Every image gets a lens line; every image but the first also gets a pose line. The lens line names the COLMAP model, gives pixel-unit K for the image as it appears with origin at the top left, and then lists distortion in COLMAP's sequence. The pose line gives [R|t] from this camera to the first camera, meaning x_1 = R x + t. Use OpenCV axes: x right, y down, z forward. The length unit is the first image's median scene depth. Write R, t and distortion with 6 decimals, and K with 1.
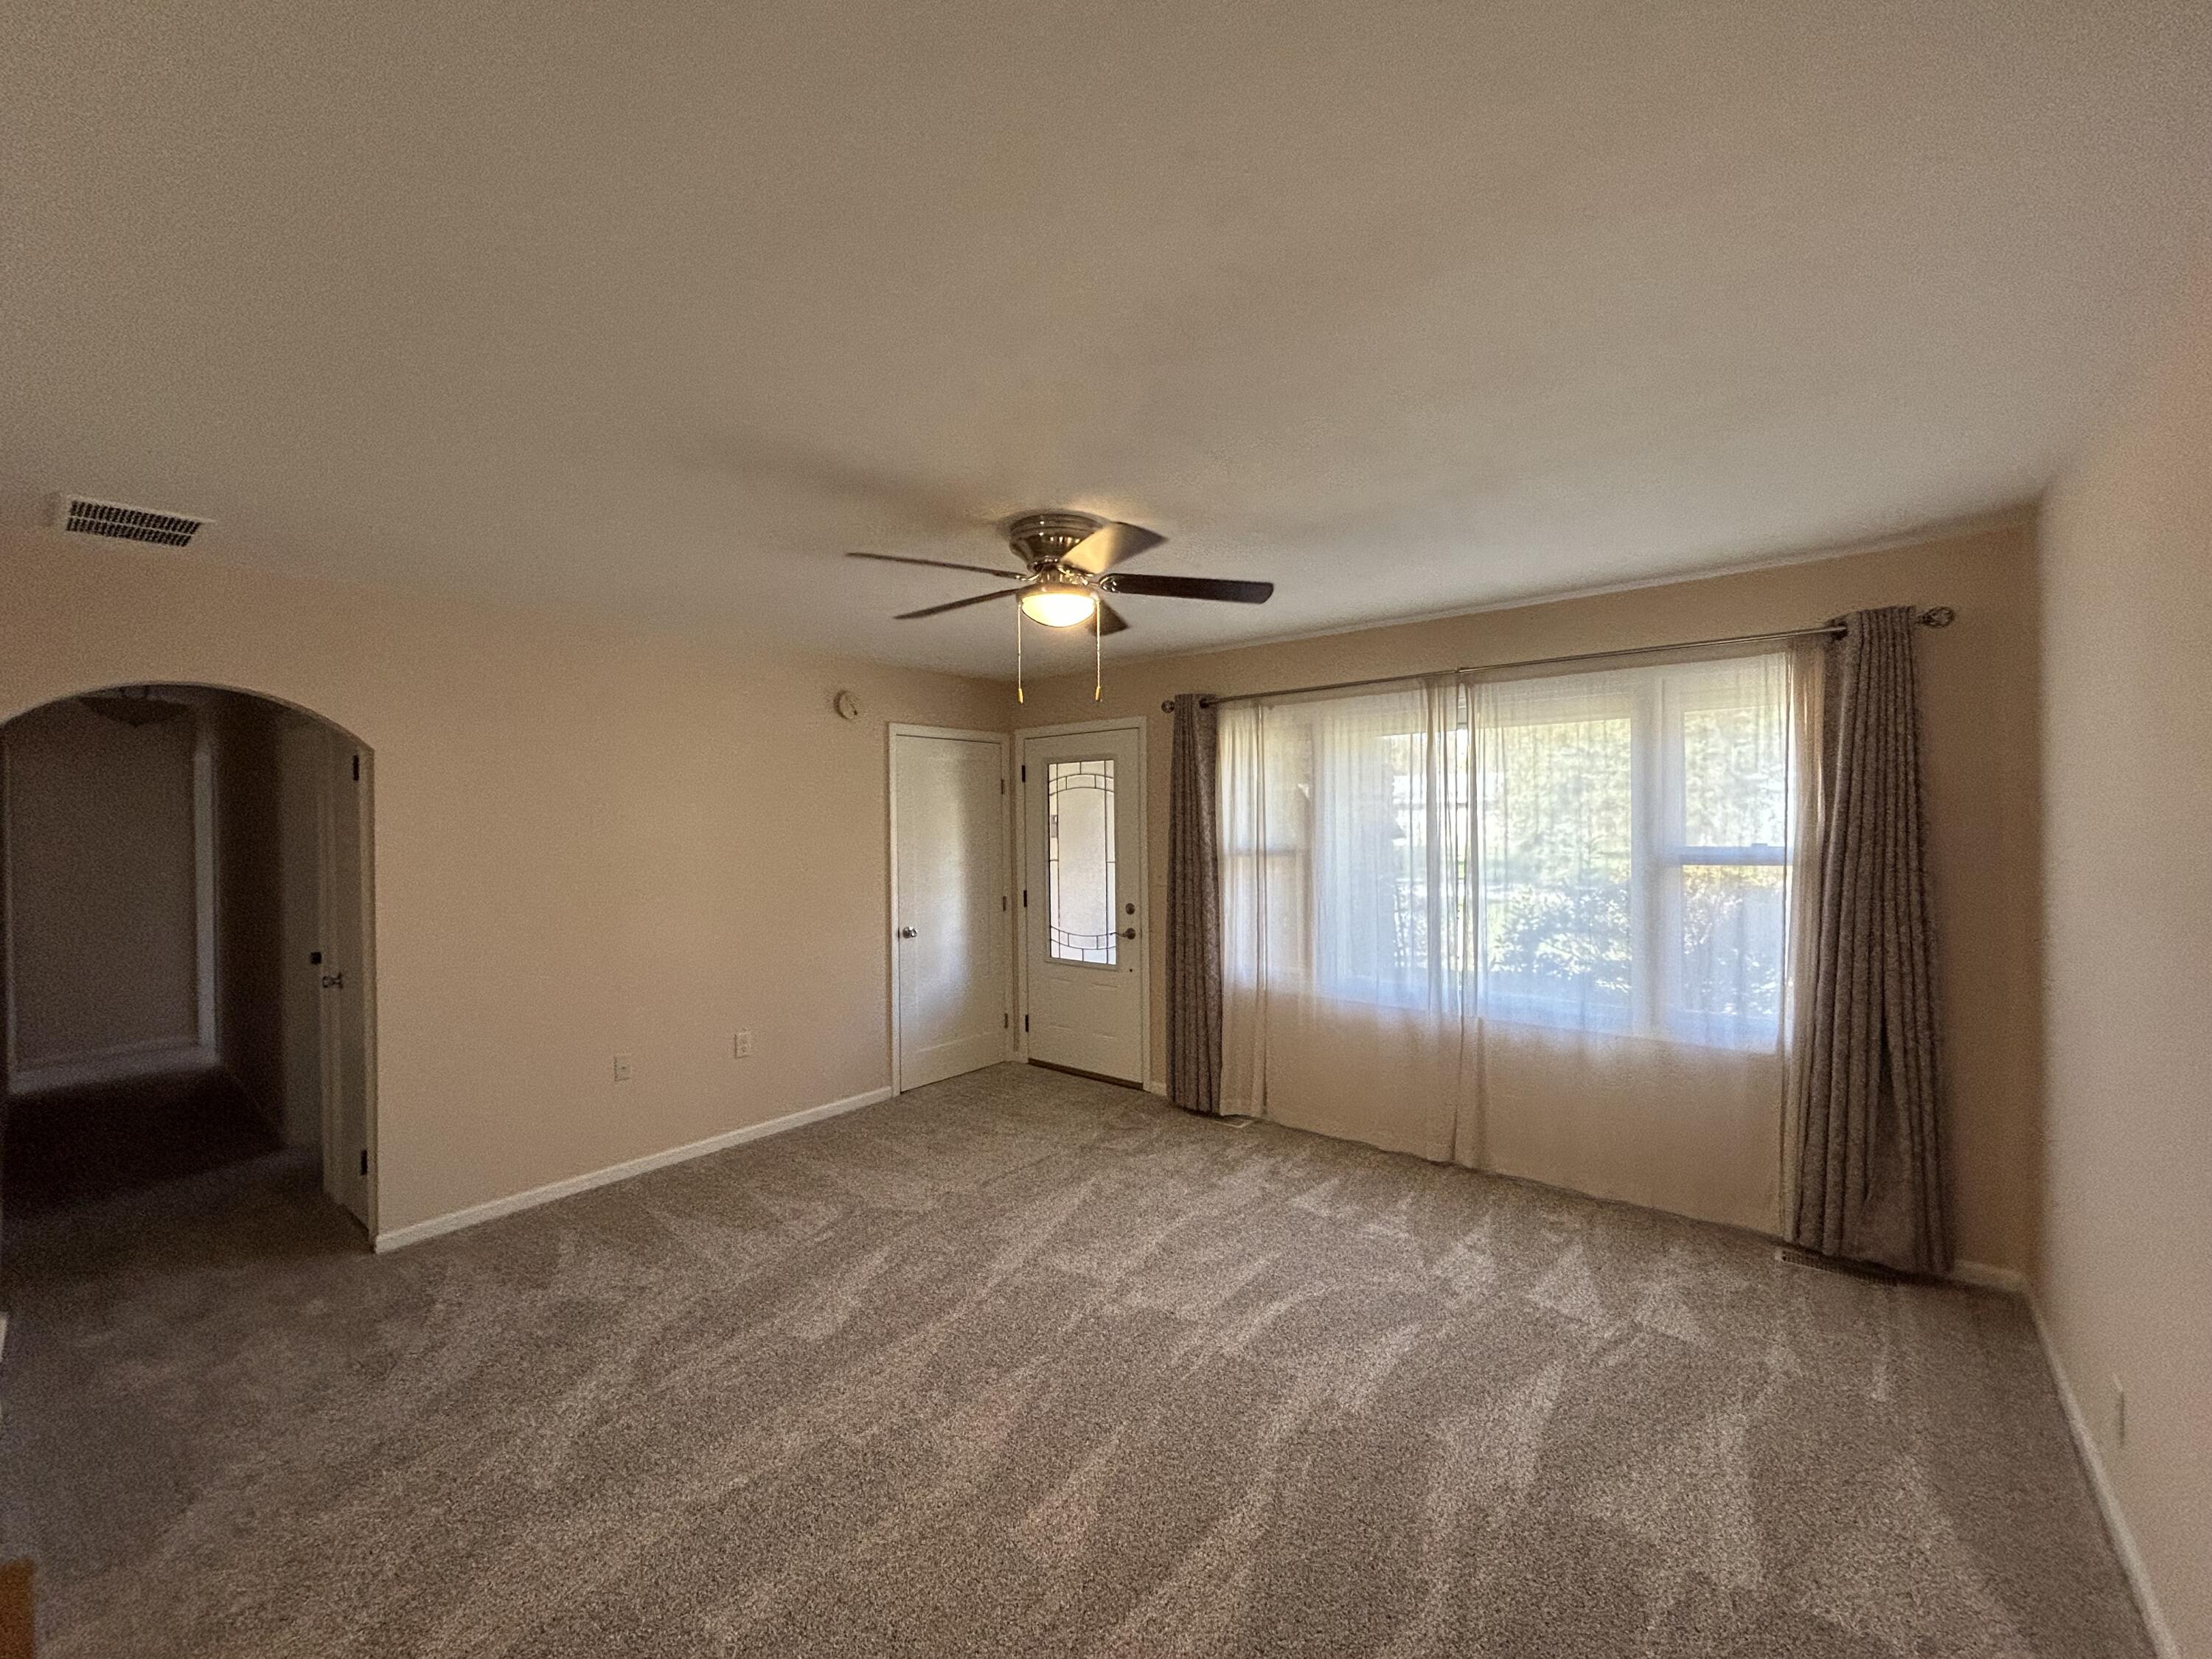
lens RADIAL K [[896.6, 0, 1106.0], [0, 896.6, 829.5], [0, 0, 1]] dist [0.001859, 0.000084]
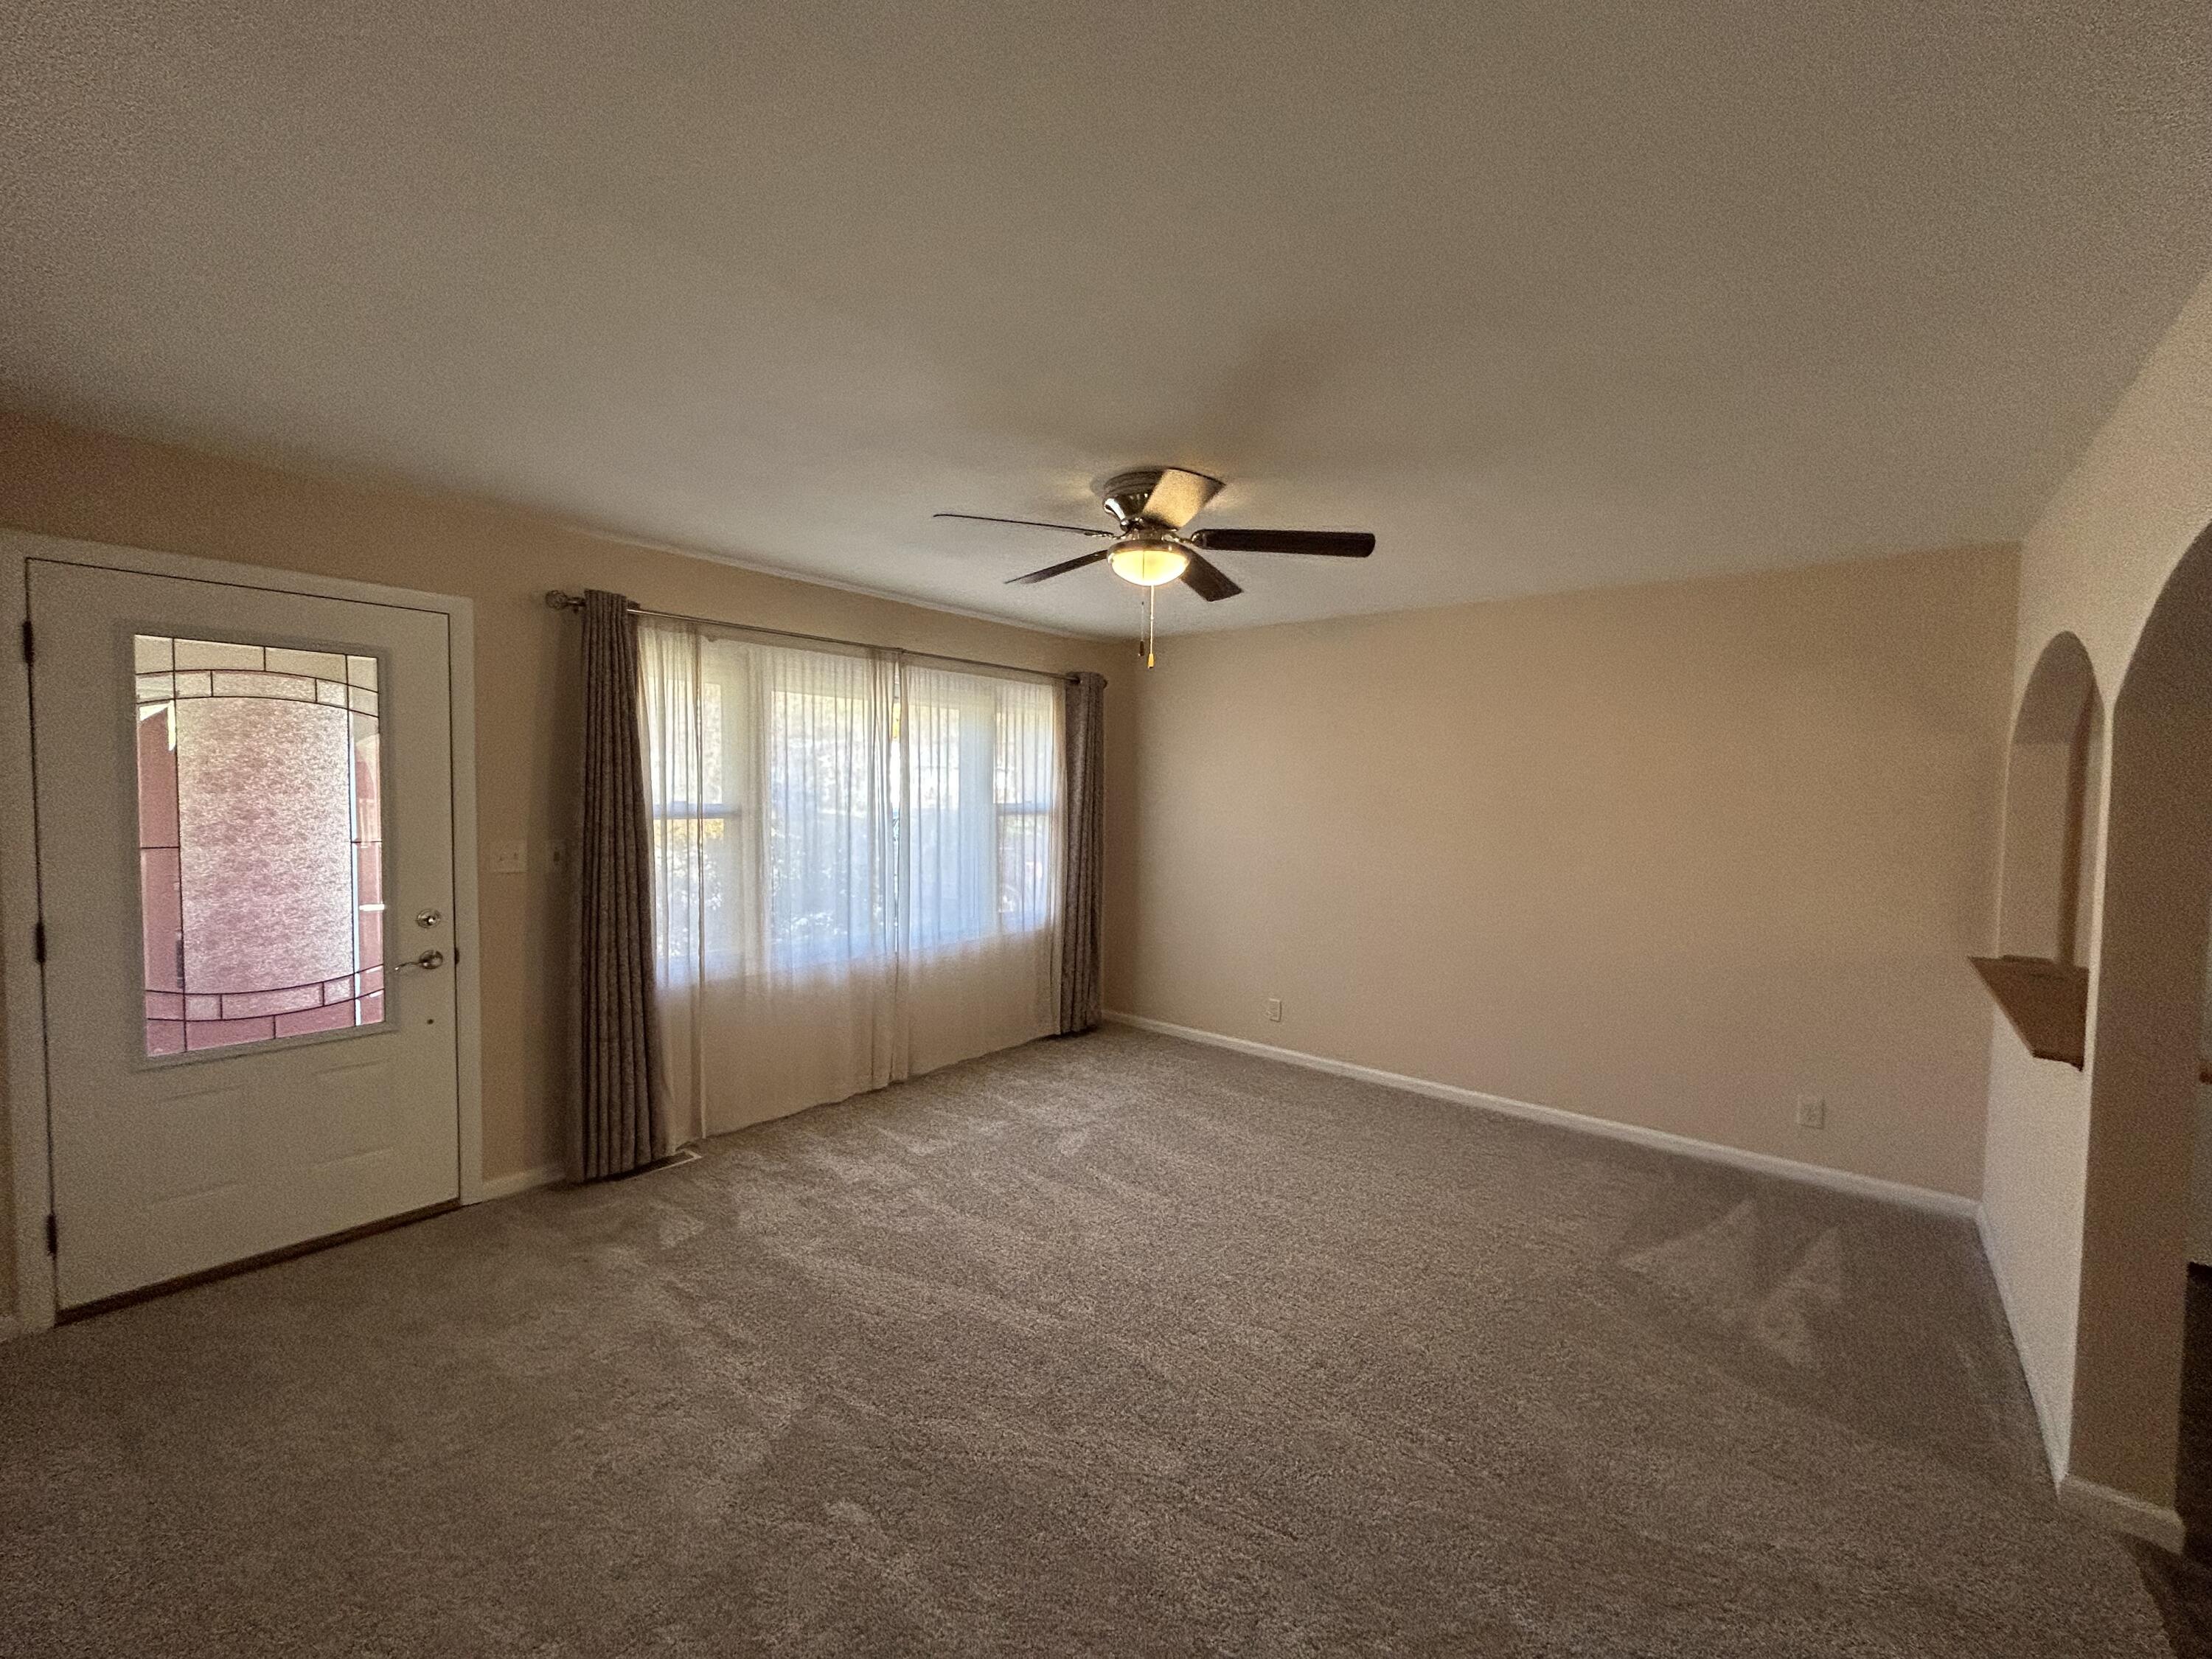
lens RADIAL K [[896.6, 0, 1106.0], [0, 896.6, 829.5], [0, 0, 1]] dist [0.001859, 0.000084]
pose [[0.000785, -0.034454, 0.999406, -0.675106], [-0.005629, 0.999390, 0.034458, 0.008688], [-0.999984, -0.005653, 0.000590, 0.666516]]
